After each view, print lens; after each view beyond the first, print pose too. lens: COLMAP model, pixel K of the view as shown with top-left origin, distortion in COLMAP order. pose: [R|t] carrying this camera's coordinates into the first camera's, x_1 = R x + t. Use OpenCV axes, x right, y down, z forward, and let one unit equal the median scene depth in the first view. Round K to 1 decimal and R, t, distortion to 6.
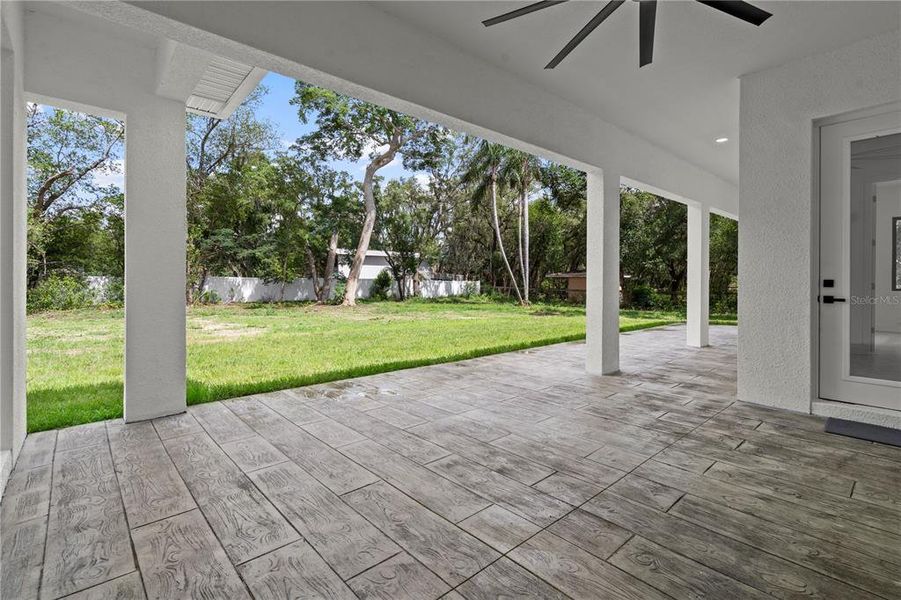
lens RADIAL K [[417.1, 0, 443.6], [0, 417.1, 280.7], [0, 0, 1]] dist [0.001874, -0.000257]
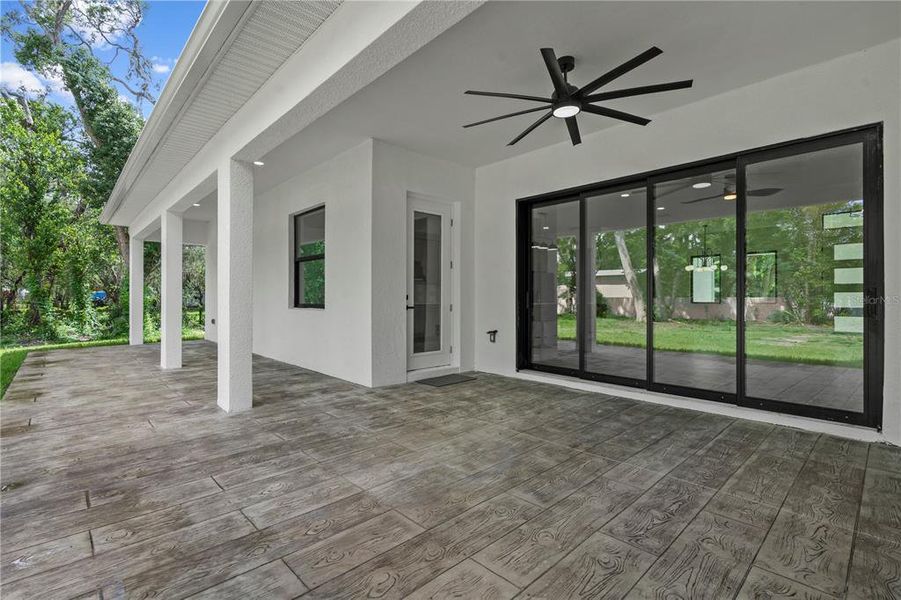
lens RADIAL K [[417.1, 0, 448.9], [0, 417.1, 297.8], [0, 0, 1]] dist [0.001874, -0.000257]
pose [[-0.022317, -0.001624, 0.999750, -0.780490], [0.000959, 0.999998, 0.001646, 0.006709], [-0.999750, 0.000995, -0.022315, 1.053595]]
